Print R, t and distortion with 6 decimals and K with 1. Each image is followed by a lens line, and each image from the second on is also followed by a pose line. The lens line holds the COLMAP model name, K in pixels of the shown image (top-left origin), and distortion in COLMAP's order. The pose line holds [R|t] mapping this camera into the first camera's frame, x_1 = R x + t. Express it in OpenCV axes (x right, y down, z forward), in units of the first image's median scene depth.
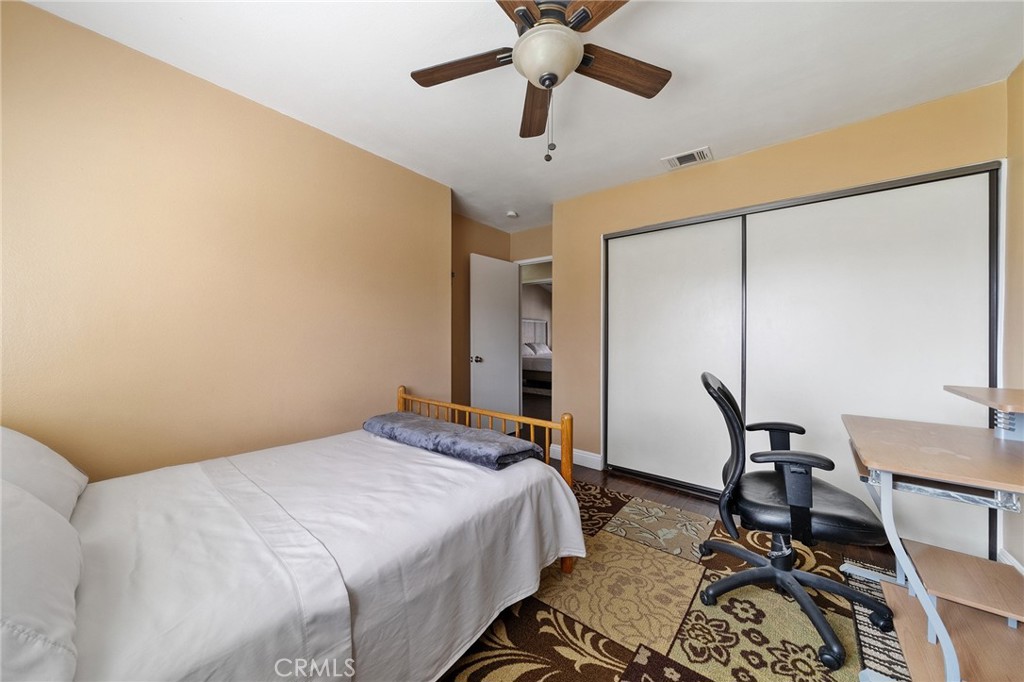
lens RADIAL K [[361.2, 0, 511.5], [0, 361.2, 340.2], [0, 0, 1]] dist [-0.002467, -0.000108]
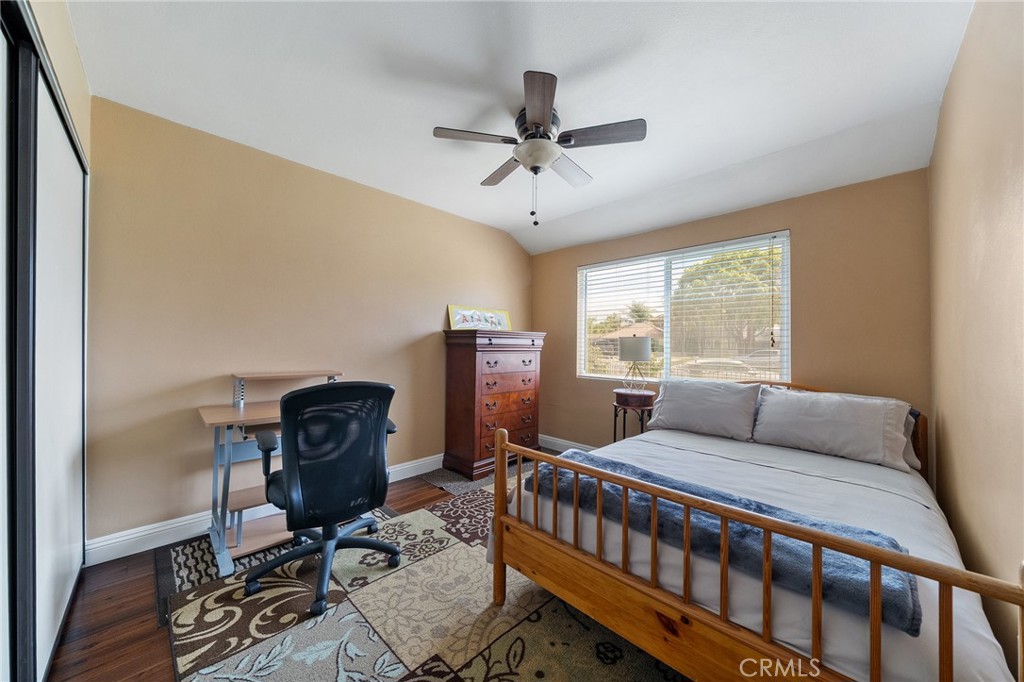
lens RADIAL K [[361.2, 0, 510.2], [0, 361.2, 341.6], [0, 0, 1]] dist [-0.002467, -0.000108]
pose [[-0.994677, -0.015896, 0.101808, 0.043405], [-0.016443, 0.999854, -0.004542, -0.018201], [-0.101721, -0.006192, -0.994794, 1.929879]]
